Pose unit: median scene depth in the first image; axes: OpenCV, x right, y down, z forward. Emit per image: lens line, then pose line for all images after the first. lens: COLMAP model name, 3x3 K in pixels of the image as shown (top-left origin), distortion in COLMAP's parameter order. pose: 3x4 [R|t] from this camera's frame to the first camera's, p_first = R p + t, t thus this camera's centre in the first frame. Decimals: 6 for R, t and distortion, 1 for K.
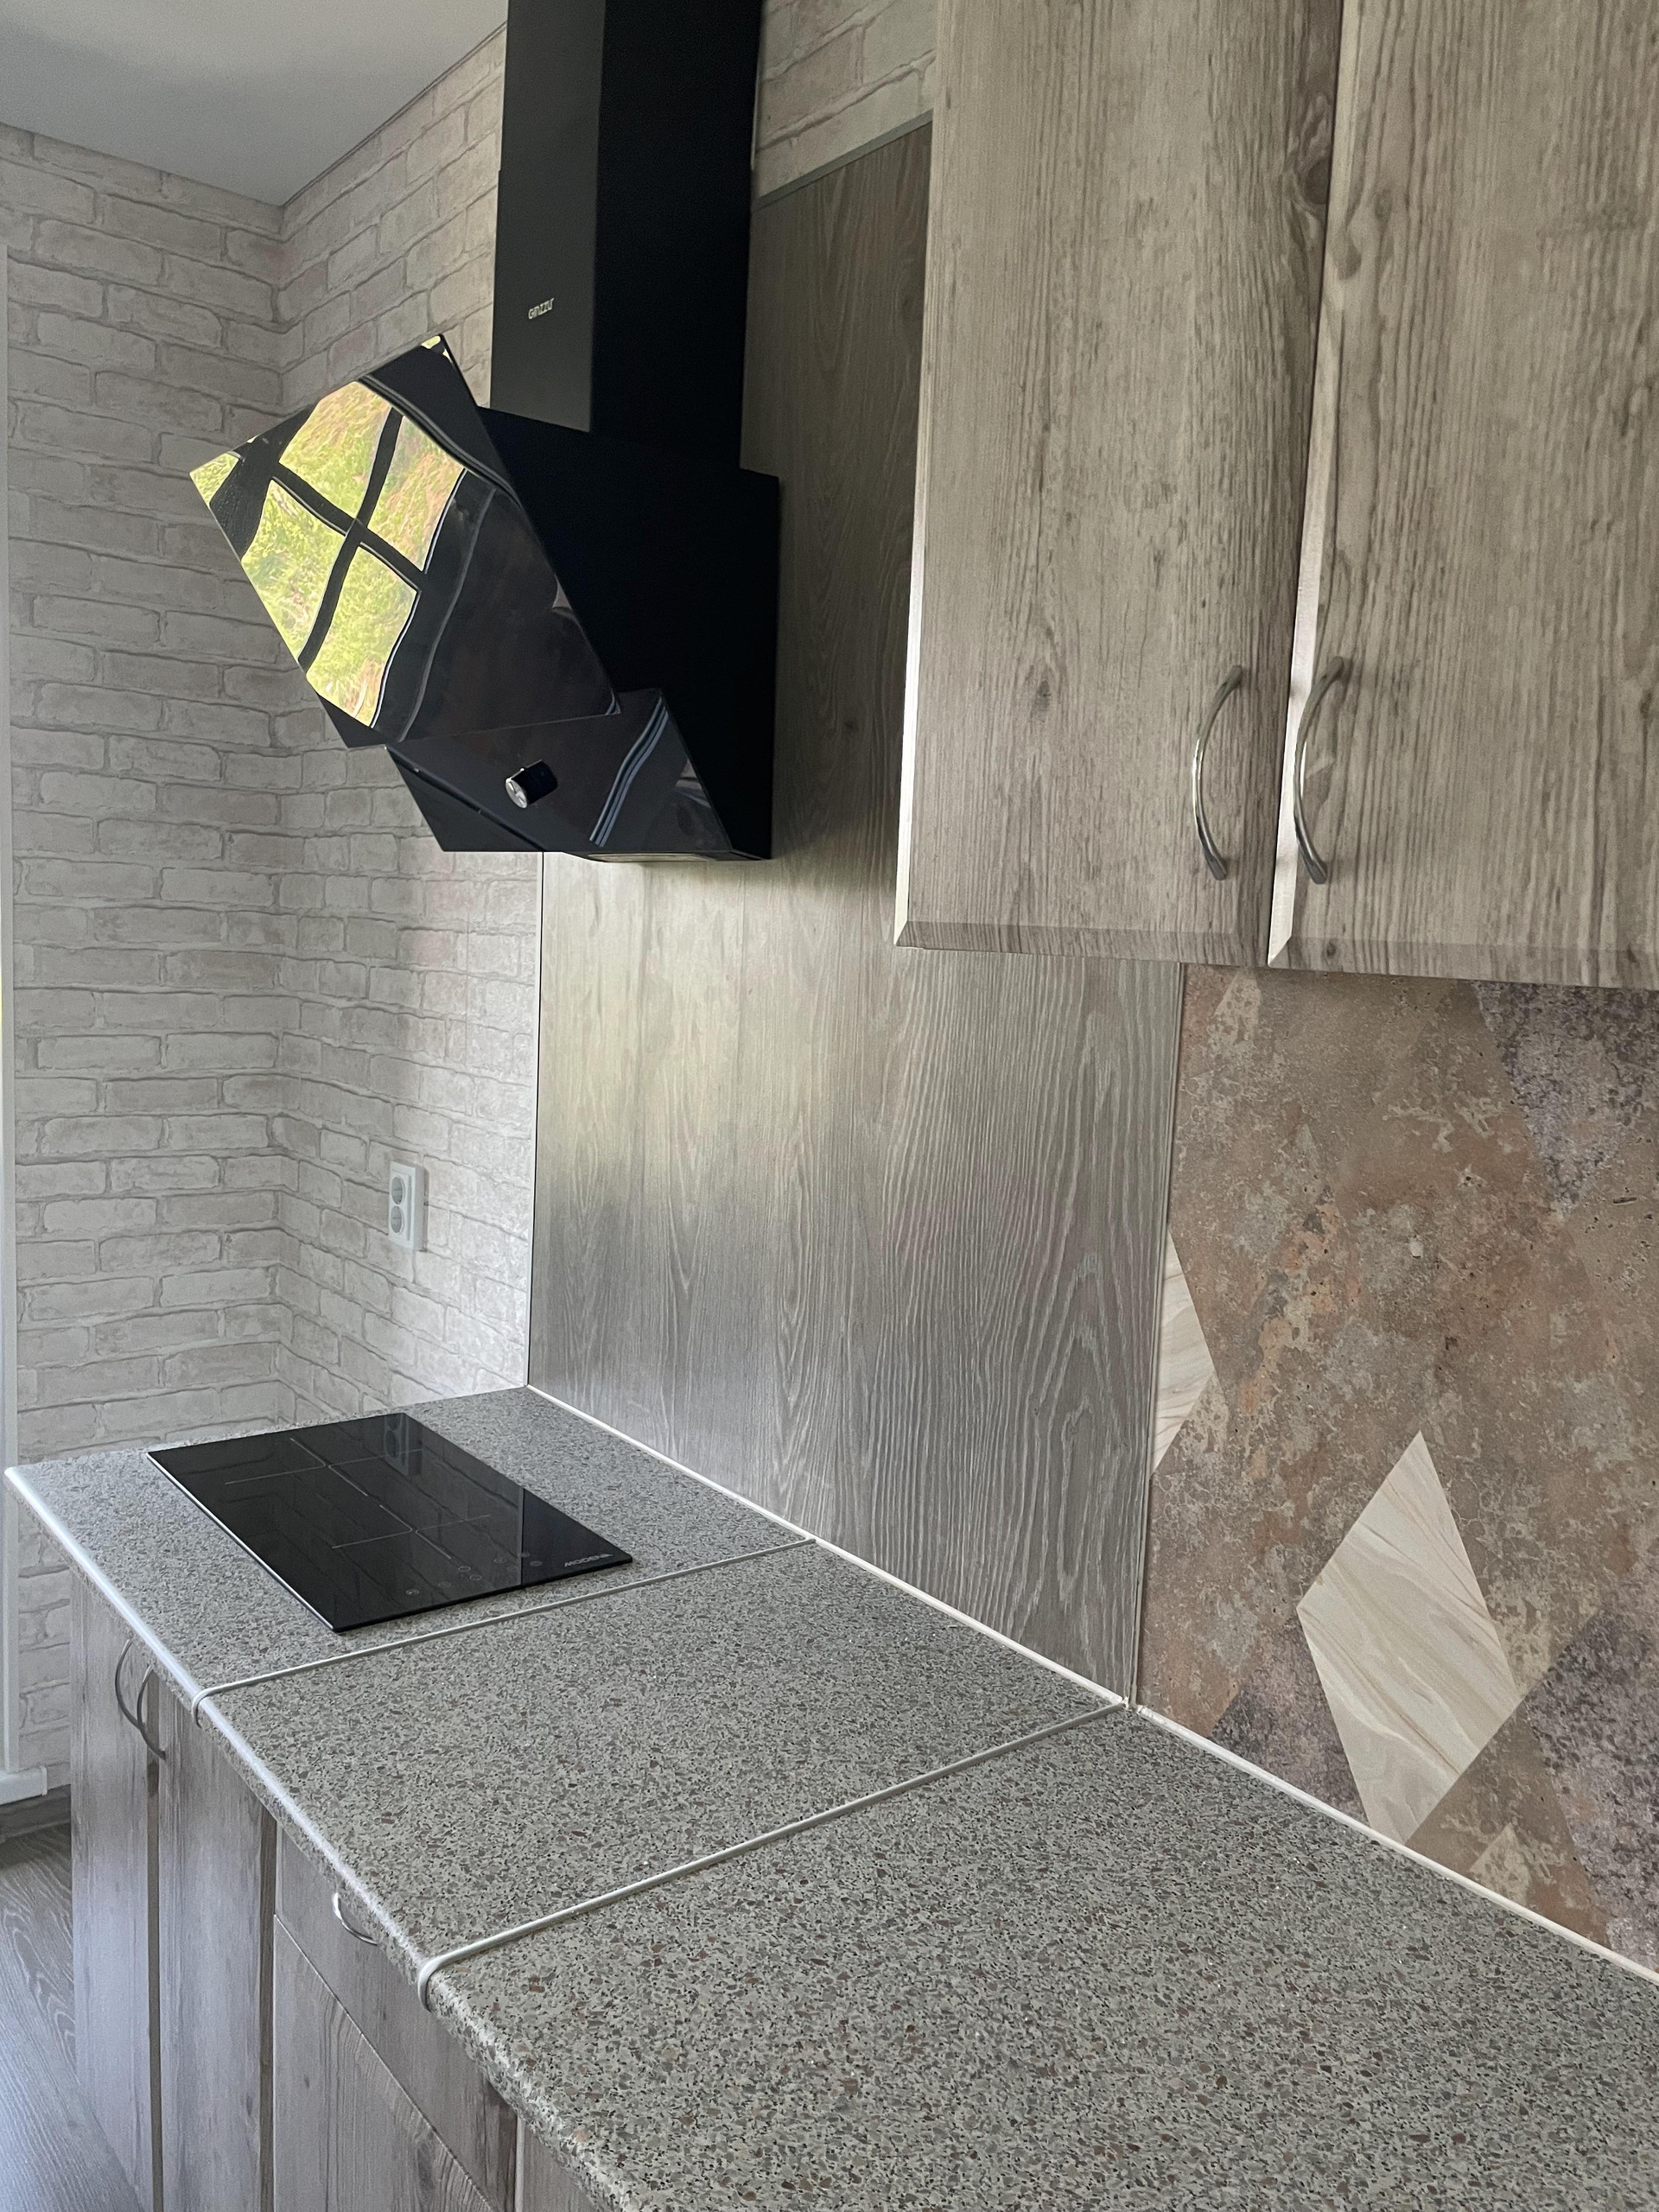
lens RADIAL K [[1668.6, 0, 867.6], [0, 1668.6, 1126.0], [0, 0, 1]] dist [0.084238, -0.115253]
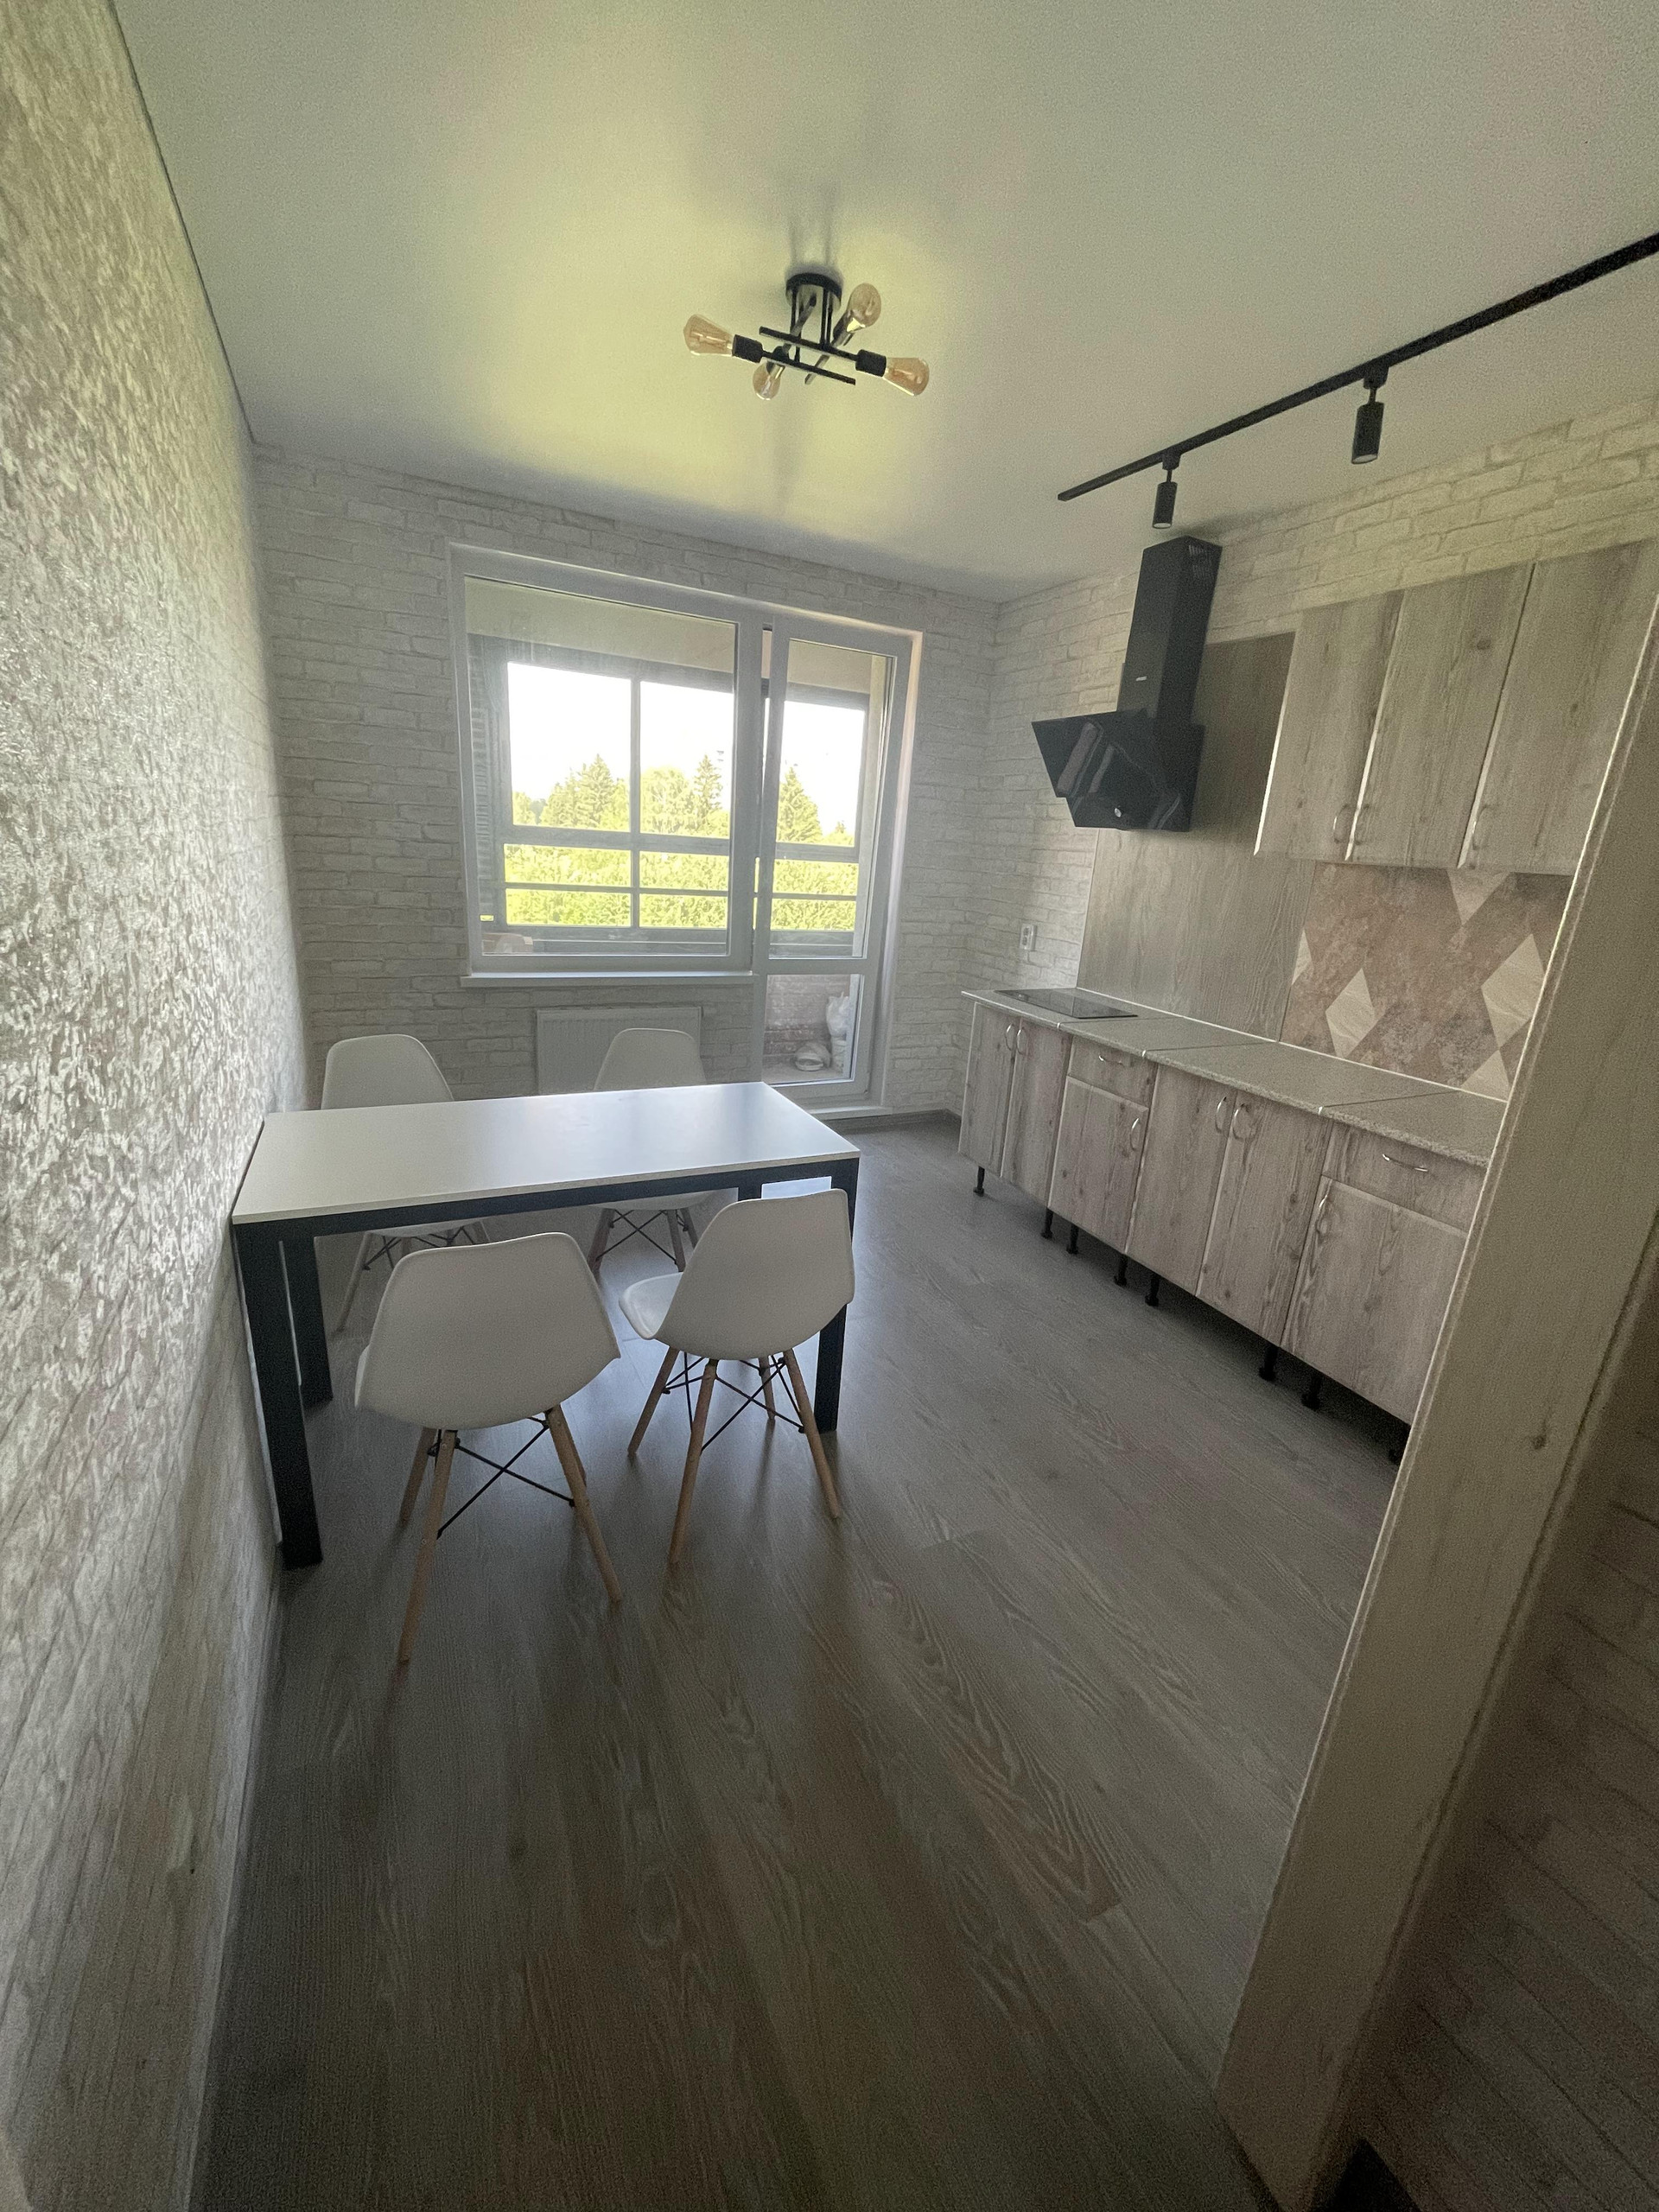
lens RADIAL K [[891.8, 0, 834.2], [0, 891.8, 1107.2], [0, 0, 1]] dist [-0.003441, -0.003318]
pose [[0.974698, 0.078310, -0.209359, -0.280387], [-0.043076, 0.984873, 0.167840, 0.109709], [0.219336, -0.154575, 0.963327, -0.895721]]
